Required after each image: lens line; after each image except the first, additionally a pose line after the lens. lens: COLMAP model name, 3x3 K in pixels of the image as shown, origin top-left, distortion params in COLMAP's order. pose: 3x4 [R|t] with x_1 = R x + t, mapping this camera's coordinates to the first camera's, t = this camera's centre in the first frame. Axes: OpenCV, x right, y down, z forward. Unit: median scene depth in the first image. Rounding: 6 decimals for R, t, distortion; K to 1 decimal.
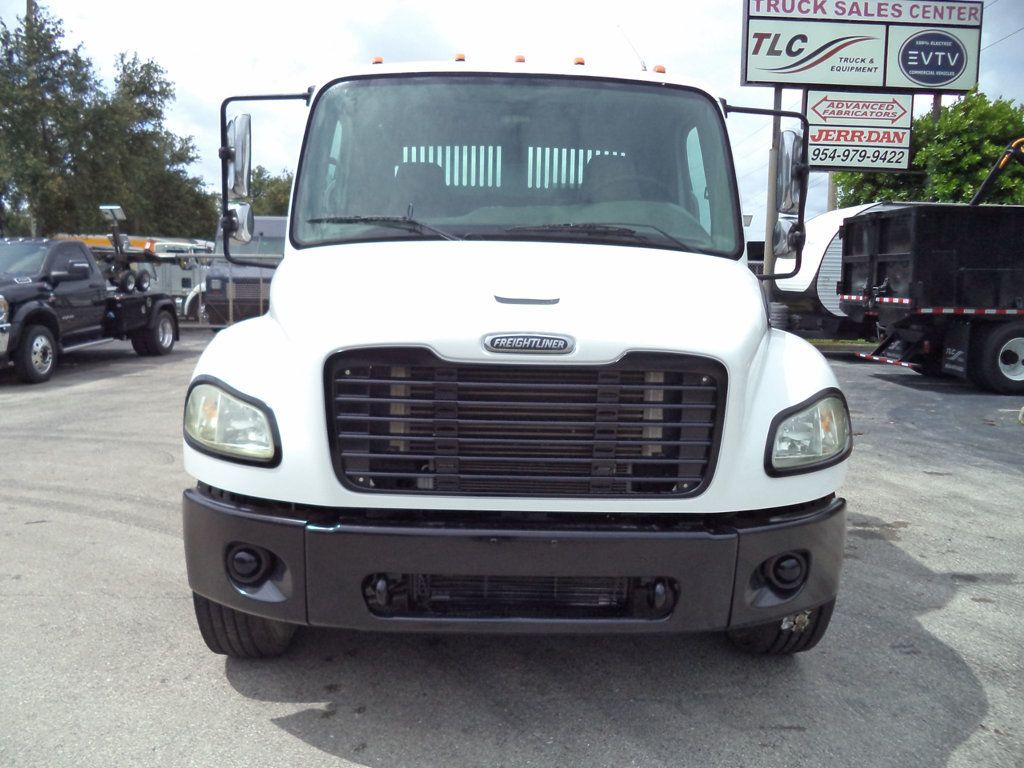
lens RADIAL K [[826.1, 0, 530.1], [0, 826.1, 380.7], [0, 0, 1]] dist [-0.018773, -0.003941]
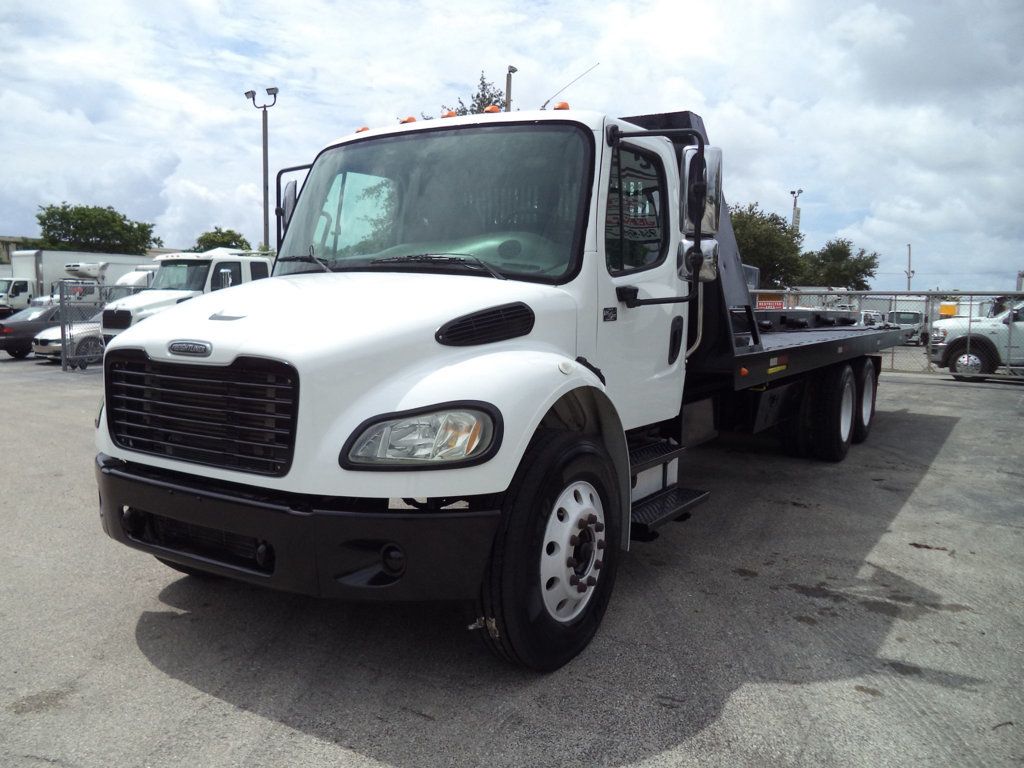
lens RADIAL K [[848.6, 0, 517.5], [0, 848.6, 385.2], [0, 0, 1]] dist [-0.019301, -0.002806]
pose [[0.825268, 0.045921, -0.562871, 0.849003], [-0.067272, 0.997586, -0.017246, 0.002259], [0.560720, 0.052098, 0.826365, 0.108758]]
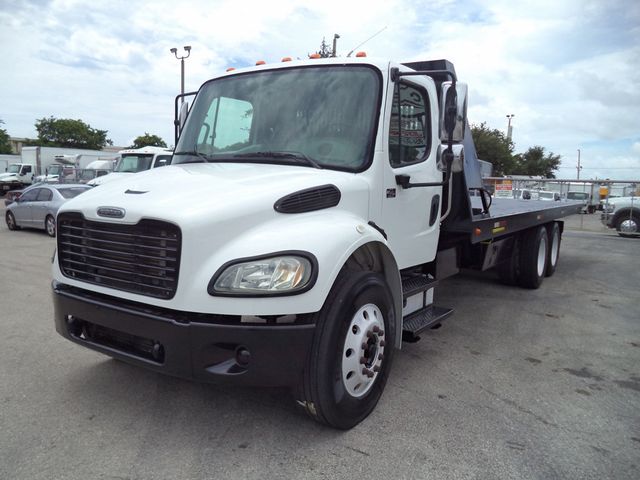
lens RADIAL K [[524.2, 0, 330.3], [0, 524.2, 250.9], [0, 0, 1]] dist [0.003830, -0.069322]
pose [[0.821396, 0.075534, -0.565334, 0.815496], [-0.081524, 0.996563, 0.014701, -0.009605], [0.564501, 0.034013, 0.824731, 0.170926]]
